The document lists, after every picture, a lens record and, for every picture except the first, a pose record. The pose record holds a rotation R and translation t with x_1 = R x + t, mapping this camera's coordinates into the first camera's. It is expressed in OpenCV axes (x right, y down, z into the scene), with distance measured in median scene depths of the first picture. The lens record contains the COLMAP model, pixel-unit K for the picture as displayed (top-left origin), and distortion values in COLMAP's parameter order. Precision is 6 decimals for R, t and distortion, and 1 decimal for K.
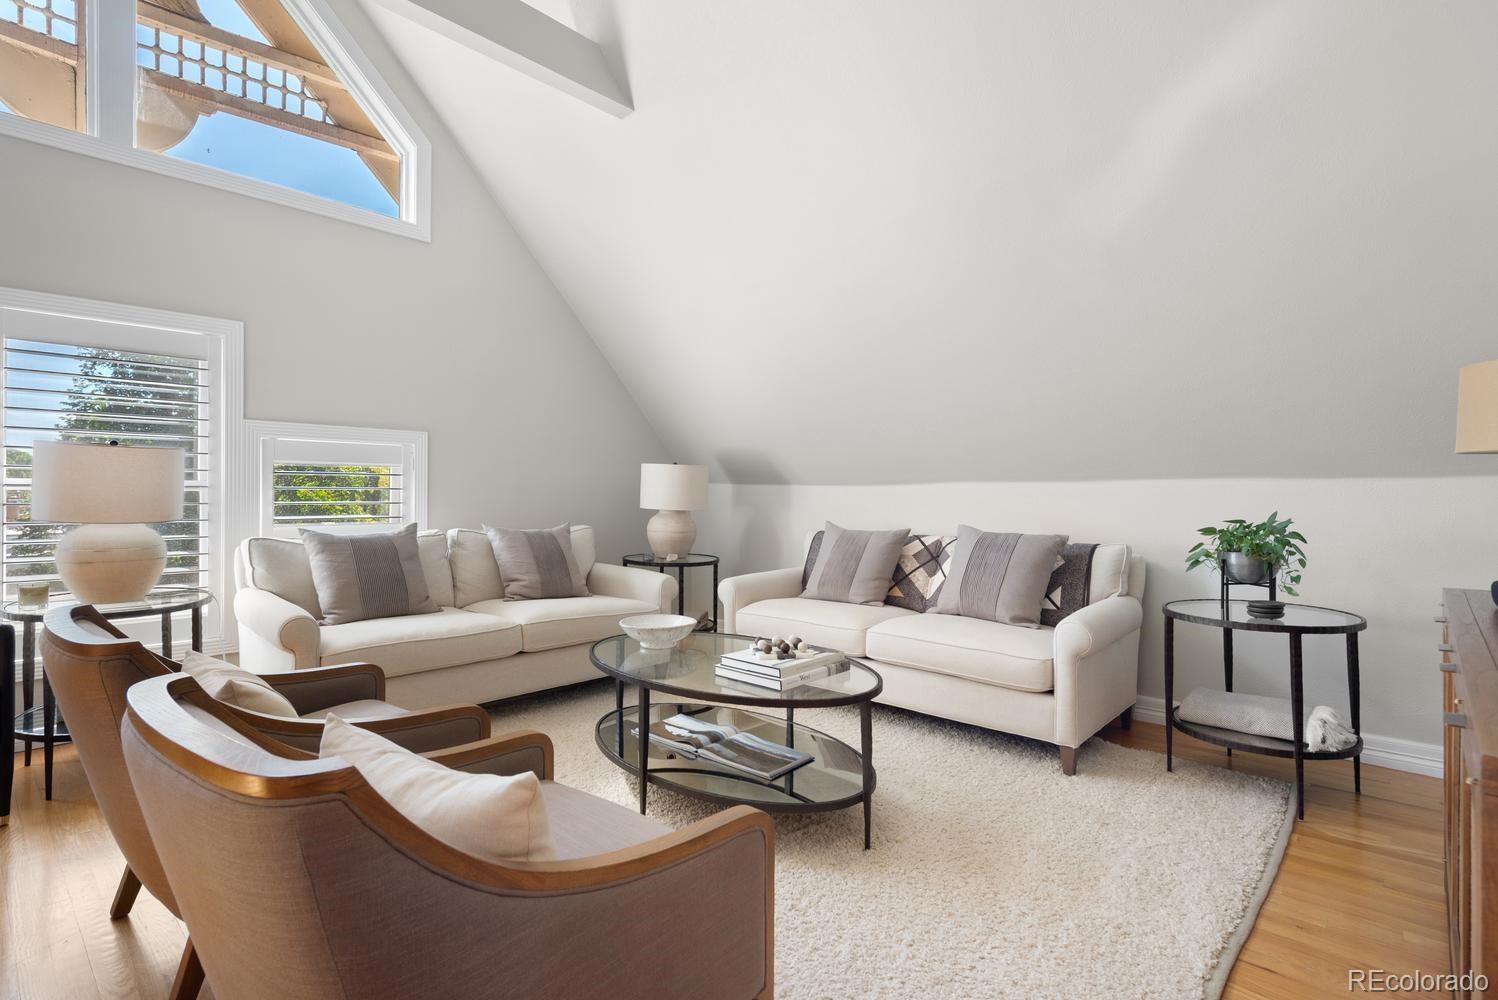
lens RADIAL K [[702.5, 0, 743.5], [0, 702.5, 494.9], [0, 0, 1]] dist [0.003814, 0.000121]
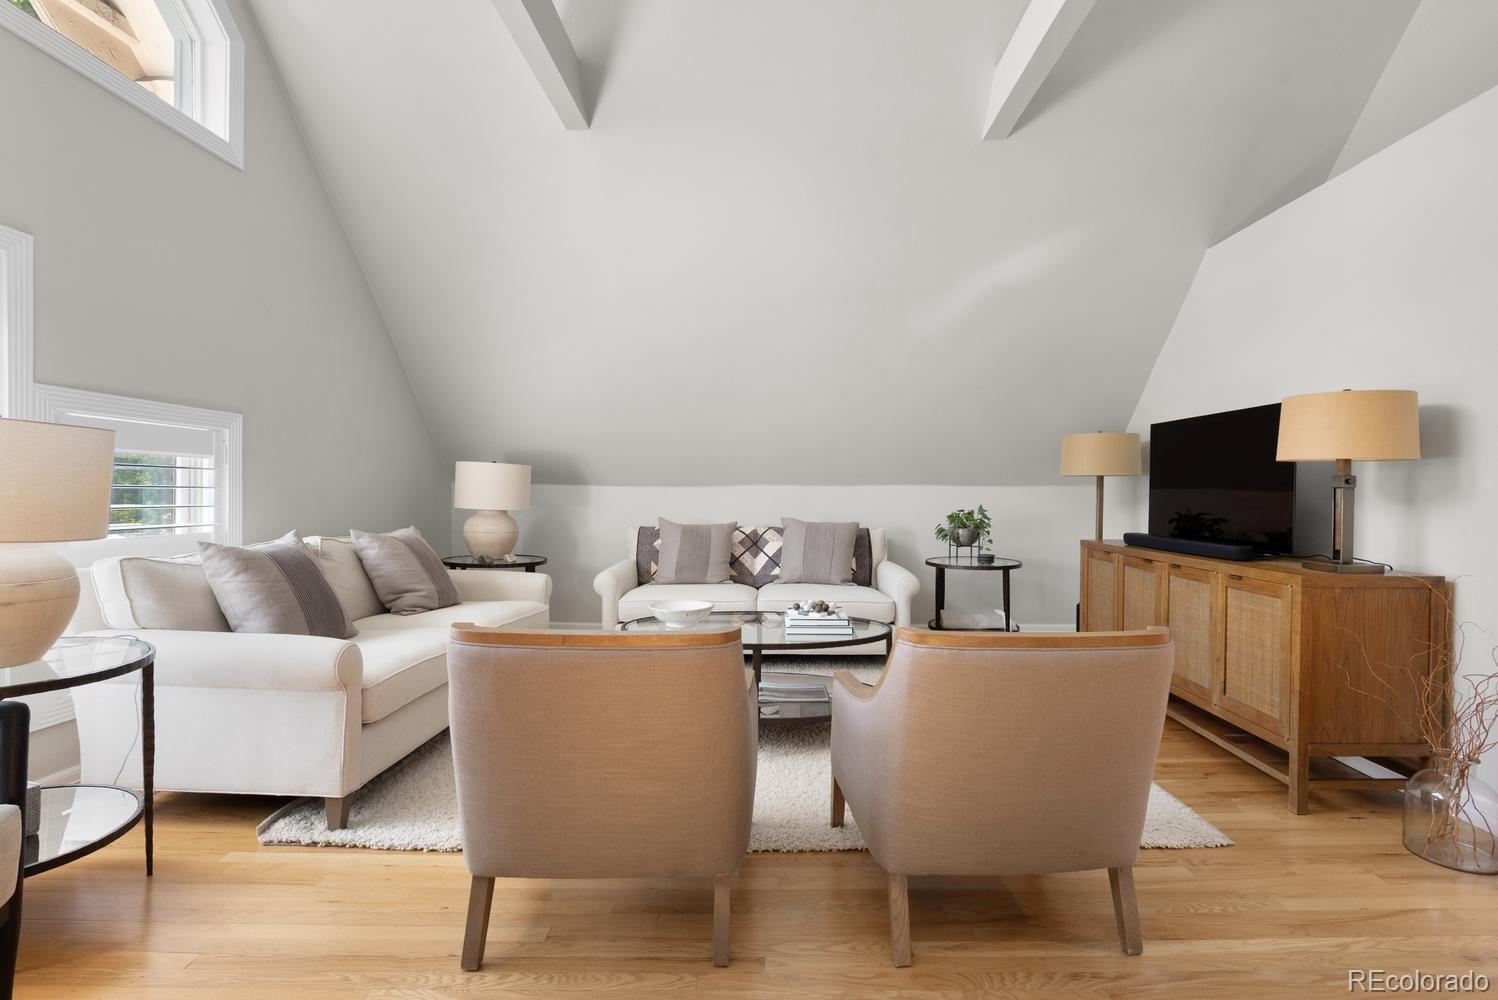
lens RADIAL K [[692.4, 0, 755.5], [0, 692.4, 496.2], [0, 0, 1]] dist [0.002182, -0.000038]
pose [[0.736755, -0.001691, 0.676158, -0.593778], [-0.001887, 0.999988, 0.004558, -0.003781], [-0.676157, -0.004634, 0.736743, 0.055355]]
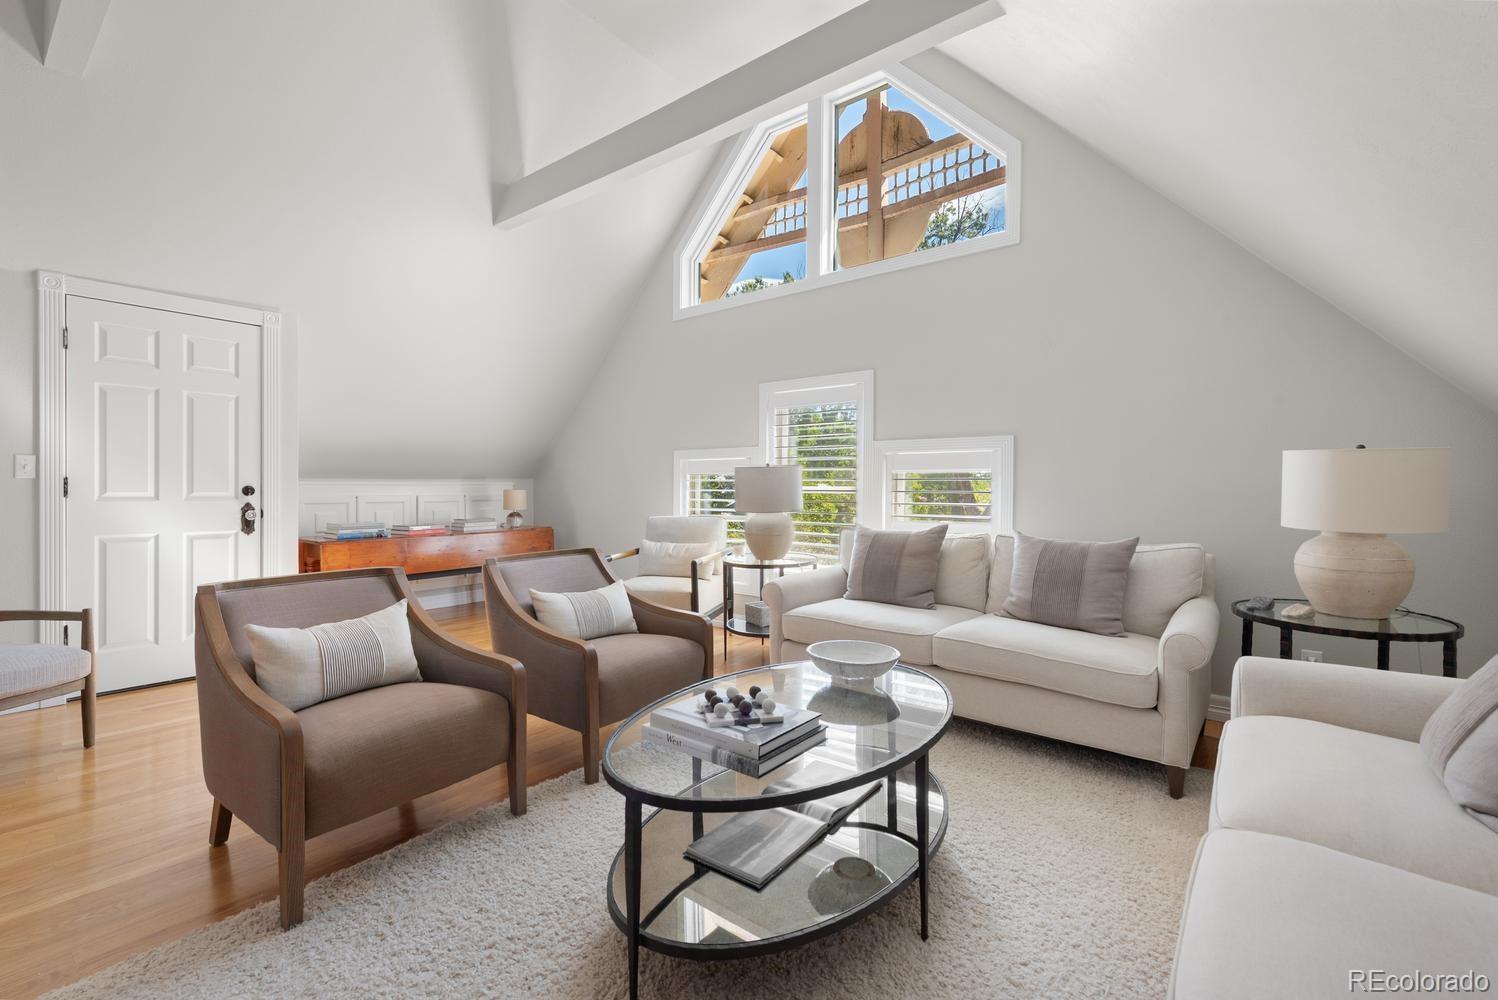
lens RADIAL K [[646.7, 0, 743.8], [0, 646.7, 491.8], [0, 0, 1]] dist [0.000158, -0.000091]
pose [[0.081116, 0.004699, -0.996694, 0.465009], [-0.011905, 0.999922, 0.003745, -0.009197], [0.996634, 0.011562, 0.081165, 0.592754]]
